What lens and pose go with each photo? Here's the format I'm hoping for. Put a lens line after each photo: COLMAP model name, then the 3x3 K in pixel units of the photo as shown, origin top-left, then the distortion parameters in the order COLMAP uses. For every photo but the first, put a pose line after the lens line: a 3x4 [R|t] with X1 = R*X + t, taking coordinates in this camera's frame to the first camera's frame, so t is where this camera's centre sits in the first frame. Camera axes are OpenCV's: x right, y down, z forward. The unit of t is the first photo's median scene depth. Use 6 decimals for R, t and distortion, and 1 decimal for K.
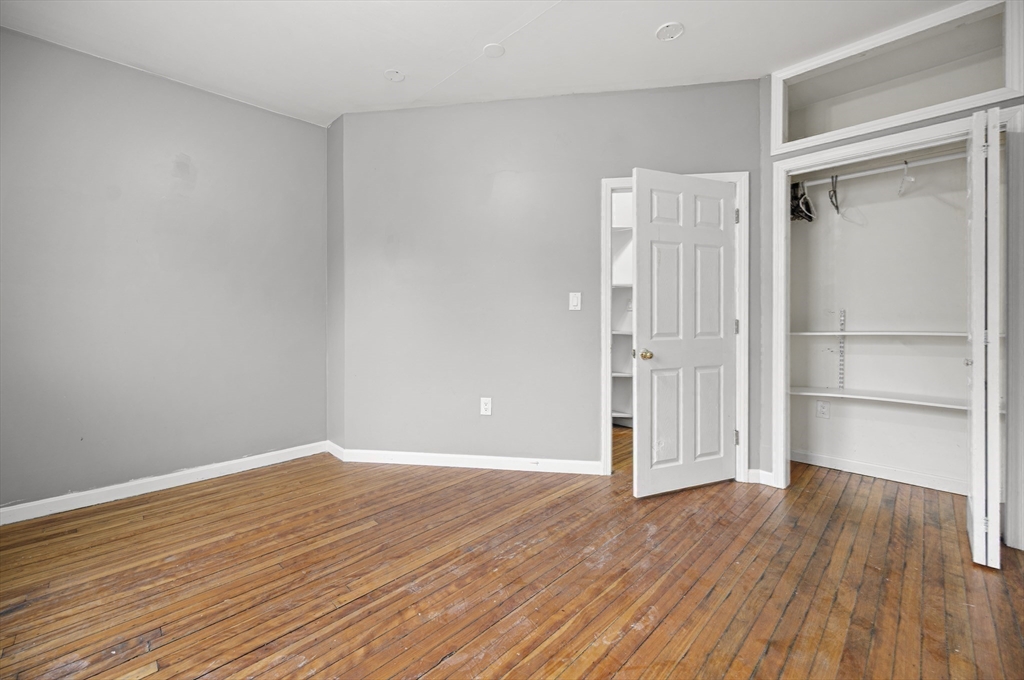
lens RADIAL K [[416.0, 0, 511.7], [0, 416.0, 325.0], [0, 0, 1]] dist [-0.000128, -0.000047]
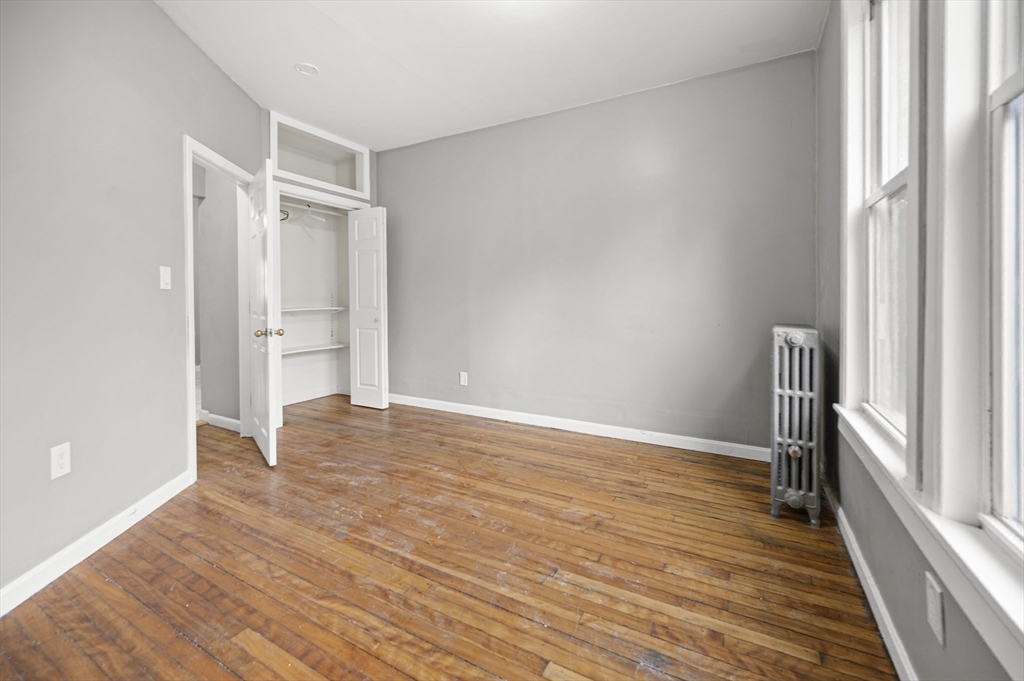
lens RADIAL K [[416.0, 0, 511.7], [0, 416.0, 325.5], [0, 0, 1]] dist [-0.000128, -0.000047]
pose [[-0.273734, -0.056419, 0.960149, -1.160889], [0.021878, 0.997654, 0.064861, -0.006656], [-0.961557, 0.038761, -0.271857, 0.894572]]
